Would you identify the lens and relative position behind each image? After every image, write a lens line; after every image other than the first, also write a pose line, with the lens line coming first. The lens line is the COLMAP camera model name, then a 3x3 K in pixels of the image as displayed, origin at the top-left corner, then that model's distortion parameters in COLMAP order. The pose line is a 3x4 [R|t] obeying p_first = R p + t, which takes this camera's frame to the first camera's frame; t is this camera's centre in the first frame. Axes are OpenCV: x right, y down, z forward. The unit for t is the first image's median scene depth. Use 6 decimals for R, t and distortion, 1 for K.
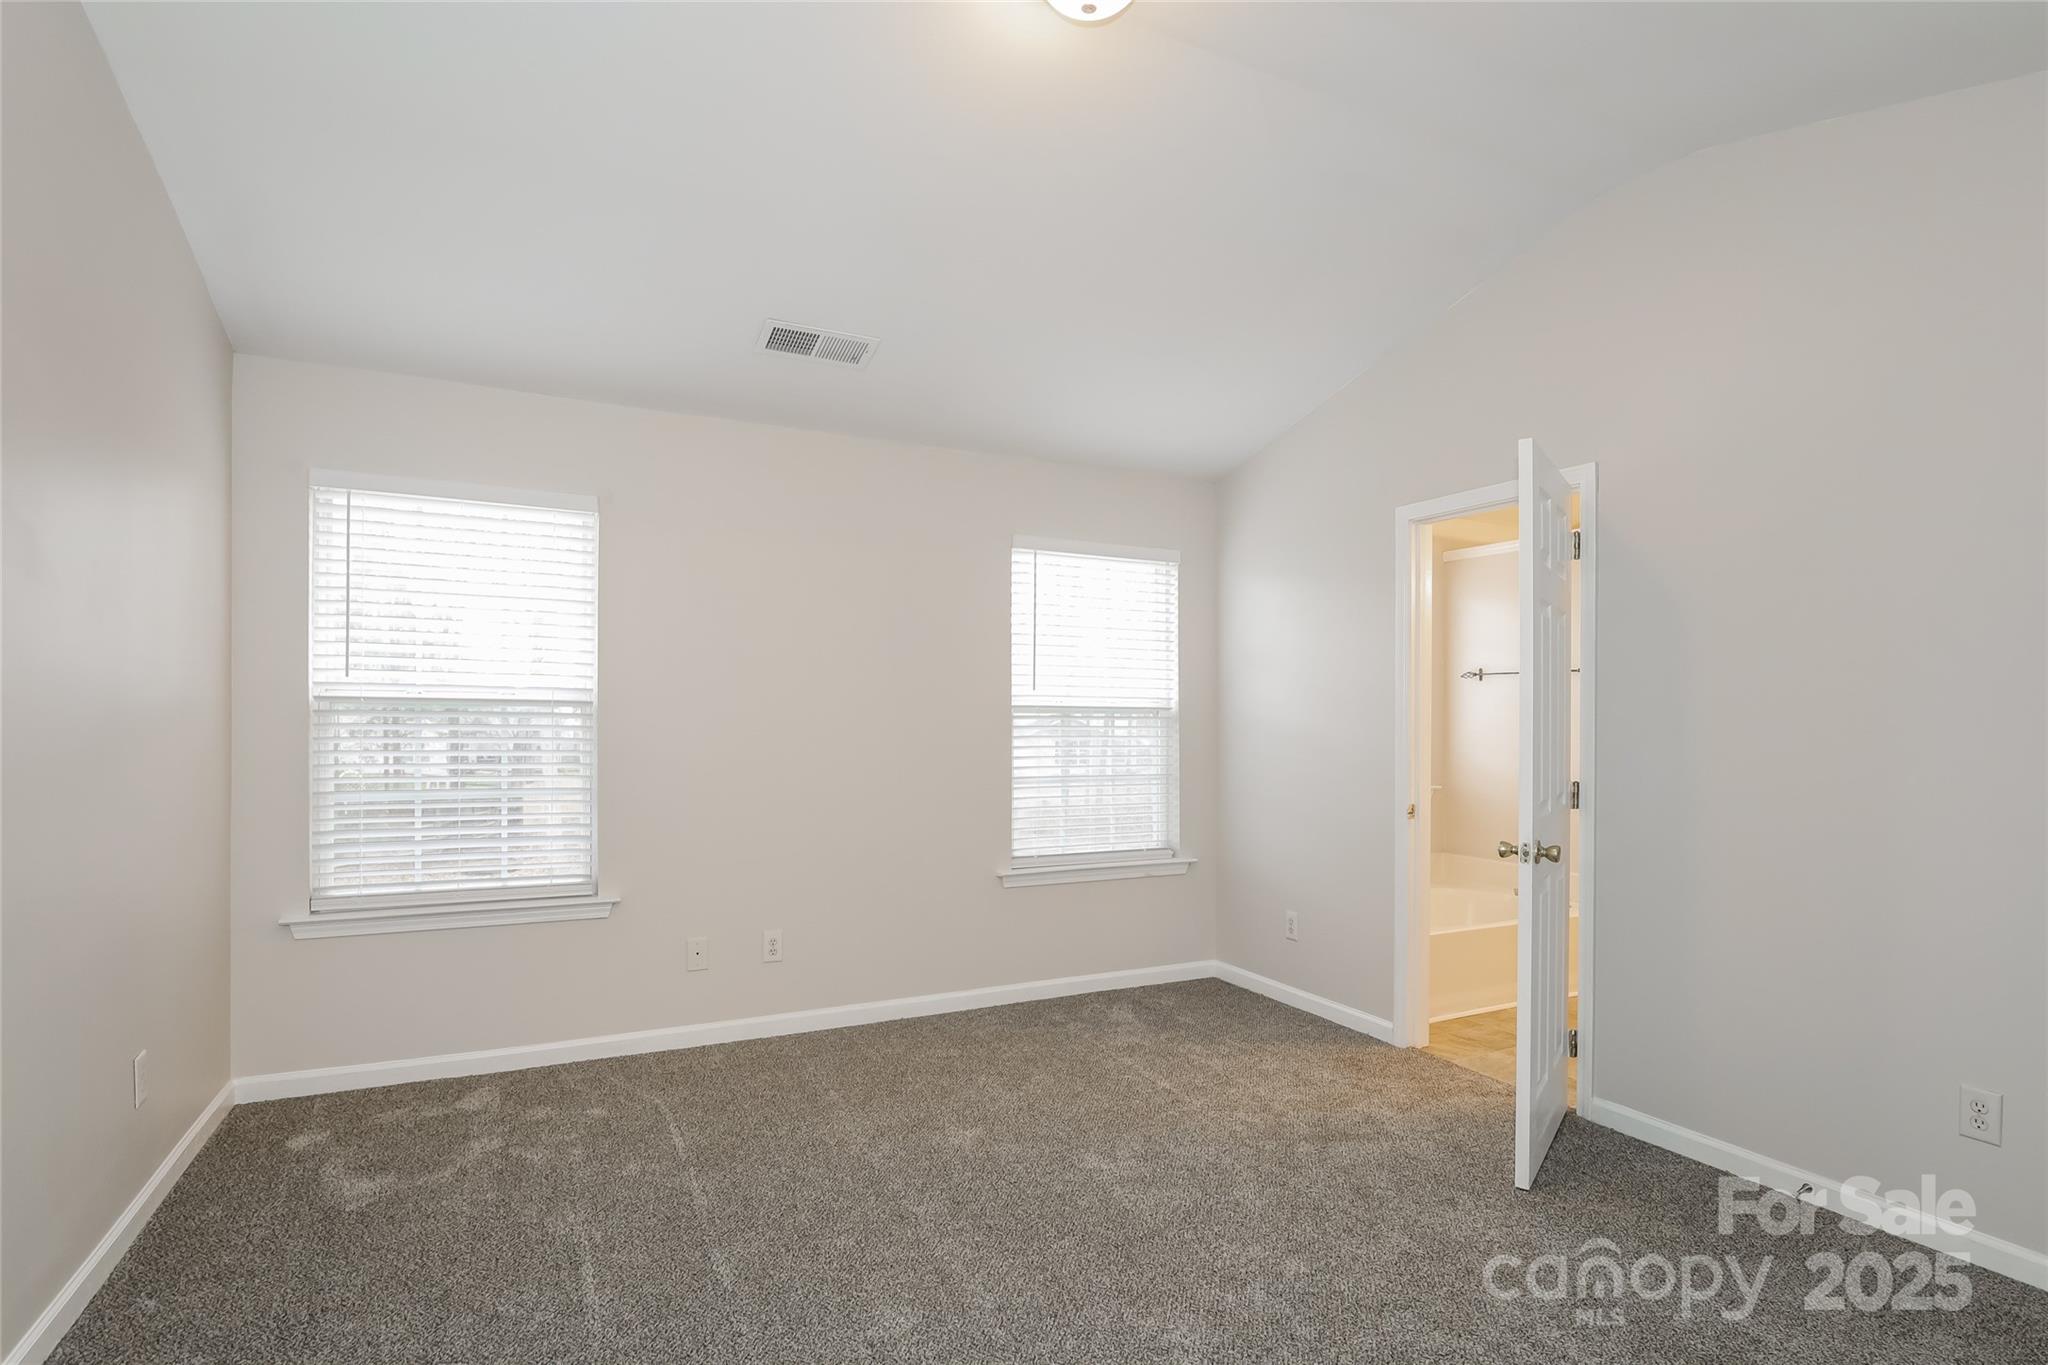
lens RADIAL K [[941.1, 0, 926.1], [0, 941.1, 687.3], [0, 0, 1]] dist [0.000273, 0.000034]
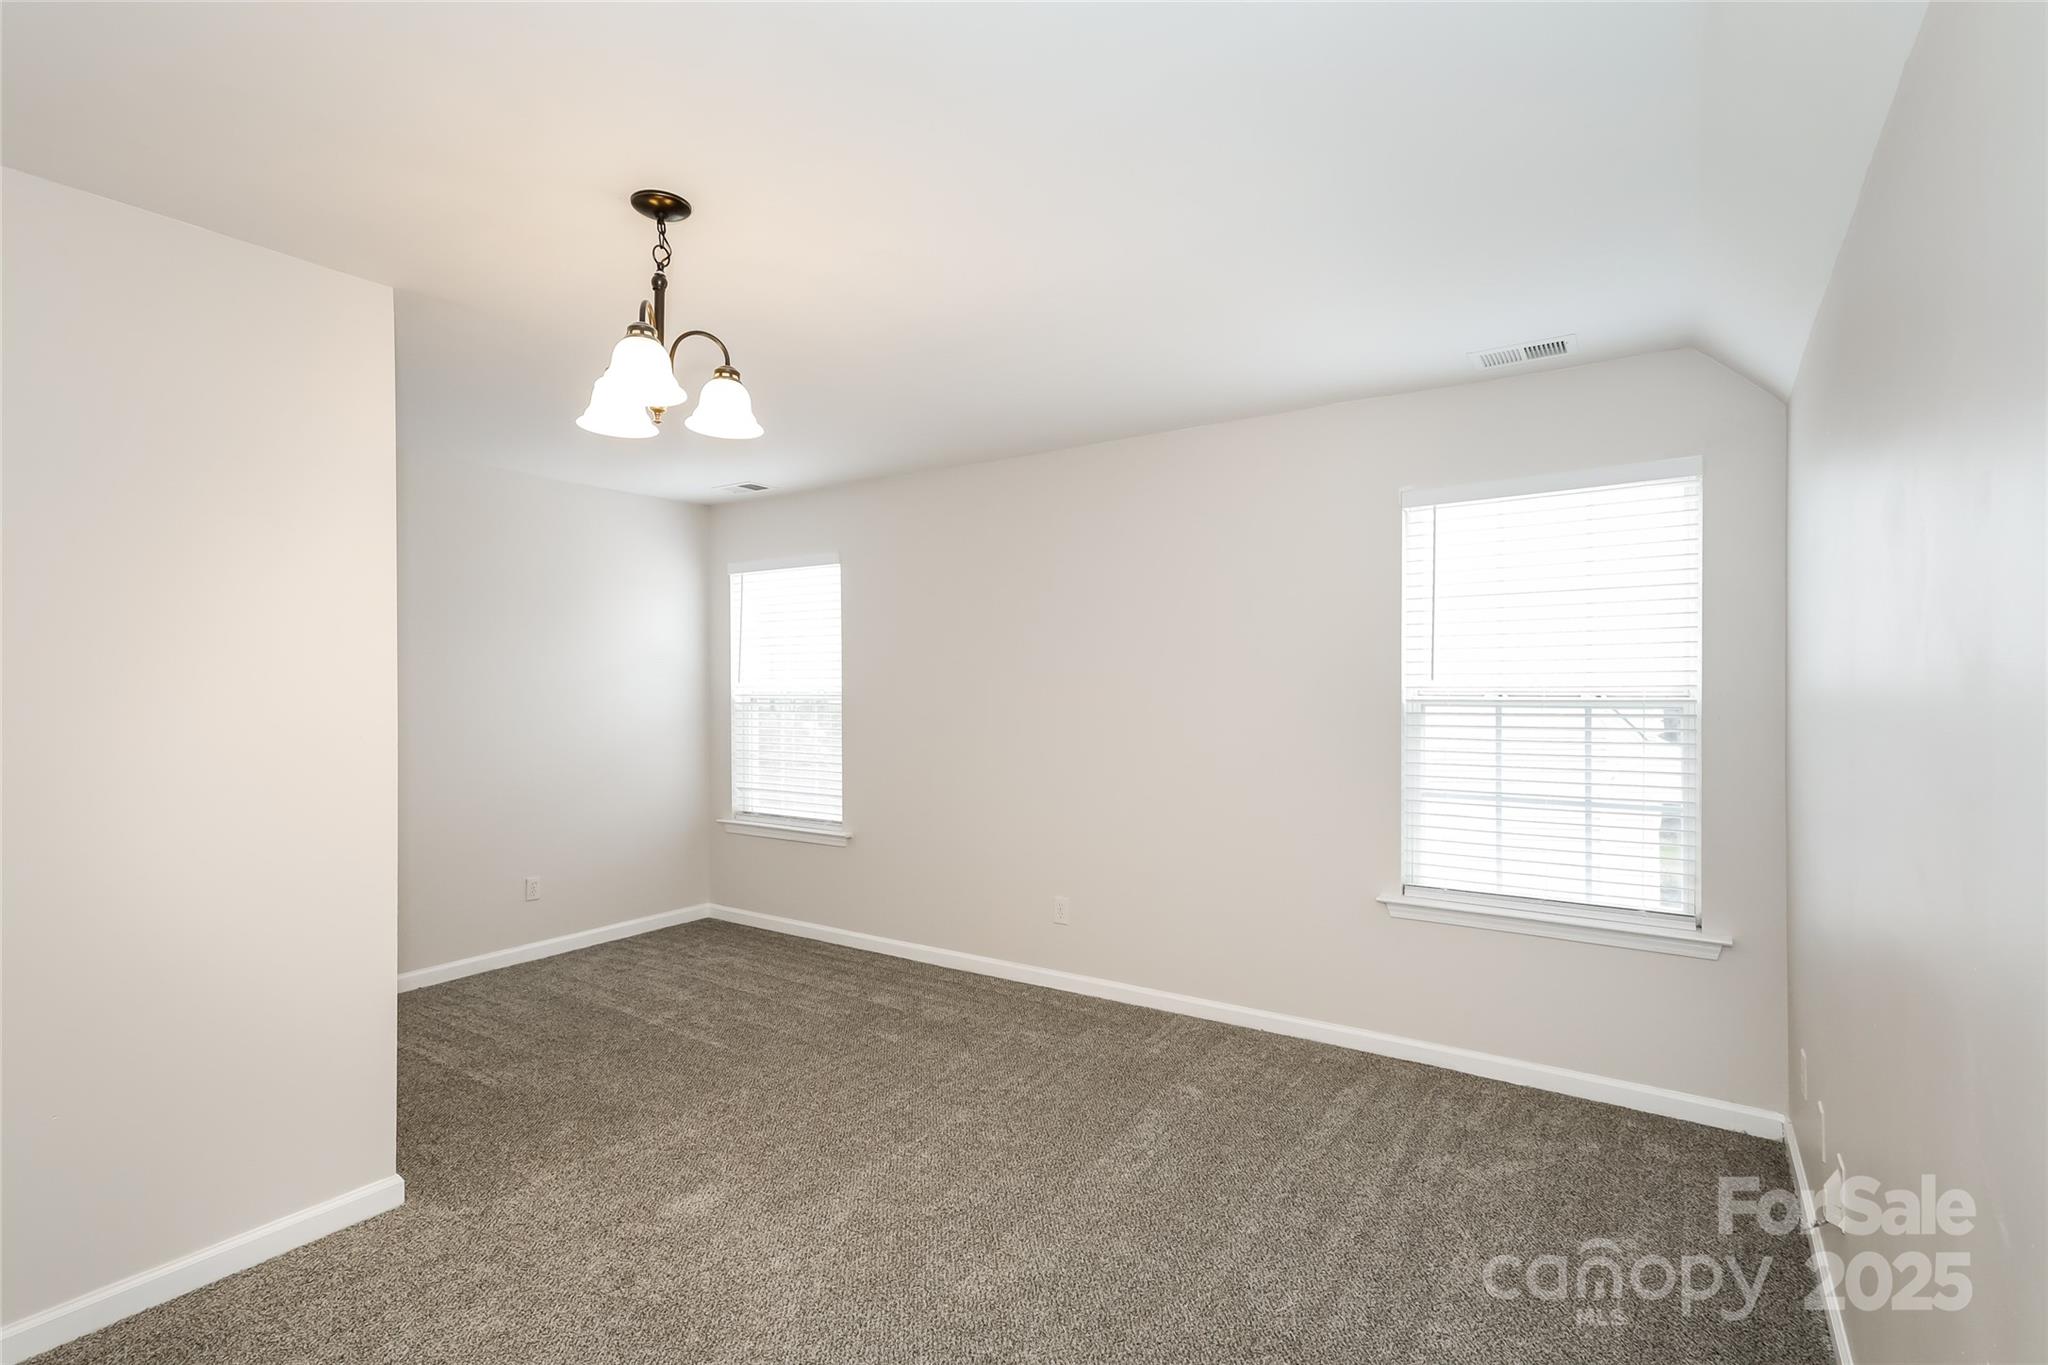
lens RADIAL K [[950.5, 0, 1021.2], [0, 950.5, 689.0], [0, 0, 1]] dist [0.008396, 0.000319]
pose [[0.535928, -0.016794, -0.844096, 0.571389], [0.016005, 0.999825, -0.009730, 0.013519], [0.844112, -0.008295, 0.536103, 0.256263]]
